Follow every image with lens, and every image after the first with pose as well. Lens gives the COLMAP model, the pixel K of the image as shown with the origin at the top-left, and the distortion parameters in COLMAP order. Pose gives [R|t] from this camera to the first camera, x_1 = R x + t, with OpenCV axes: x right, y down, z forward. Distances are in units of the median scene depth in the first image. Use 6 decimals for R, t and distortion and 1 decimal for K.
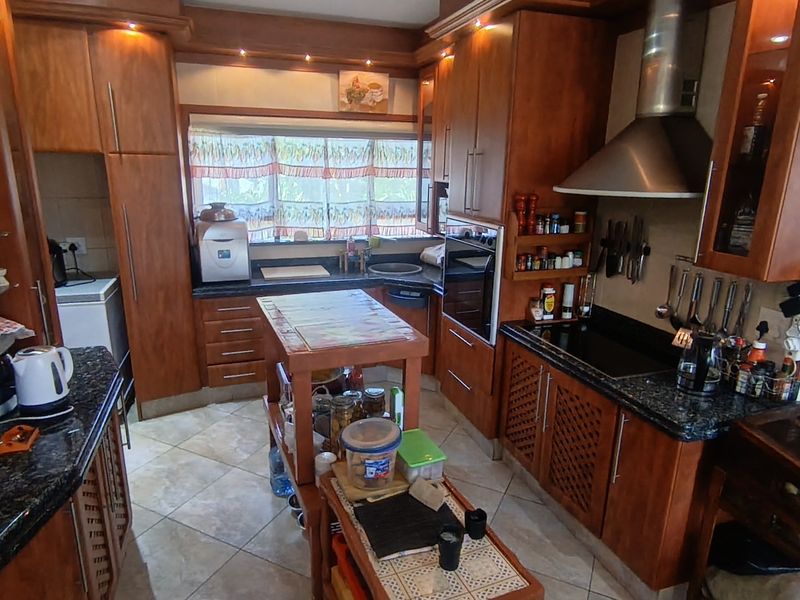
lens RADIAL K [[512.5, 0, 397.9], [0, 512.5, 299.9], [0, 0, 1]] dist [0.005788, -0.003308]
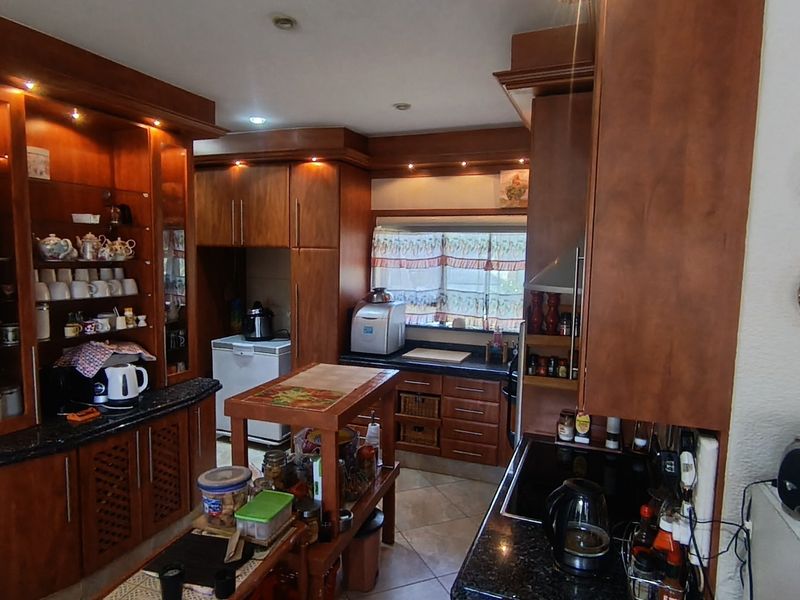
lens RADIAL K [[512.5, 0, 398.9], [0, 512.5, 300.8], [0, 0, 1]] dist [0.005788, -0.003308]
pose [[0.762122, 0.058106, -0.644821, 0.456869], [-0.173372, 0.977907, -0.116790, -0.028540], [0.623789, 0.200802, 0.755358, 0.136827]]
